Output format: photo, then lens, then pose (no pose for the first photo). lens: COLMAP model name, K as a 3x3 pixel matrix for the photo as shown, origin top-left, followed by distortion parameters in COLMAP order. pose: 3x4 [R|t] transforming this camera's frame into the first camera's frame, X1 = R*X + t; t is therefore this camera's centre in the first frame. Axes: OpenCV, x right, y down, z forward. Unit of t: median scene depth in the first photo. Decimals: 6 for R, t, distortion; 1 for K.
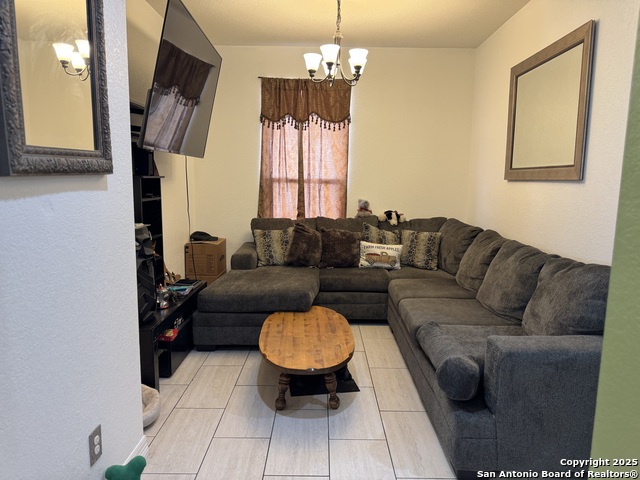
lens RADIAL K [[453.1, 0, 324.8], [0, 453.1, 239.0], [0, 0, 1]] dist [0.086878, -0.122964]
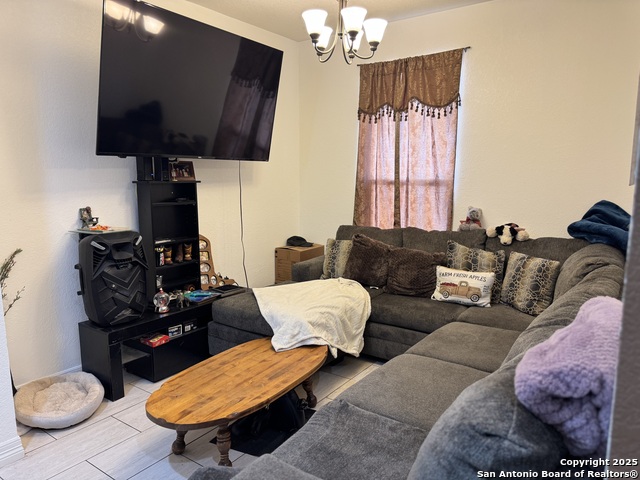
lens RADIAL K [[453.1, 0, 319.0], [0, 453.1, 238.9], [0, 0, 1]] dist [0.086878, -0.122964]
pose [[0.807390, 0.064121, -0.586523, 0.344867], [-0.061276, 0.997814, 0.024733, -0.039367], [0.586827, 0.015970, 0.809555, 0.258997]]
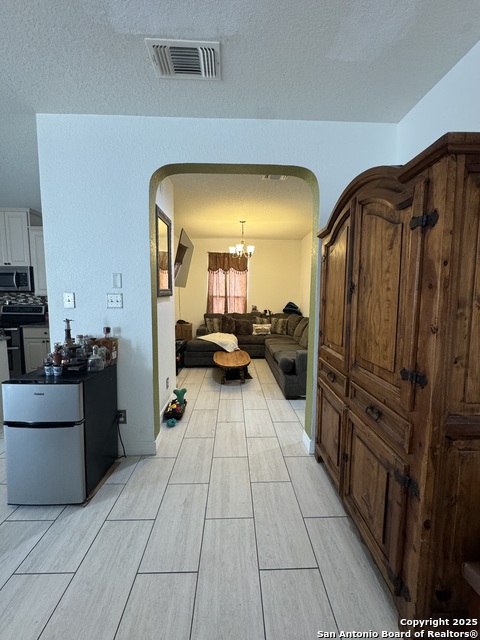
lens RADIAL K [[258.5, 0, 240.1], [0, 258.5, 317.9], [0, 0, 1]] dist [-0.001359, -0.000254]
pose [[0.999629, -0.009268, 0.025609, -0.017747], [0.010325, 0.999087, -0.041461, 0.031394], [-0.025201, 0.041711, 0.998812, -0.283686]]
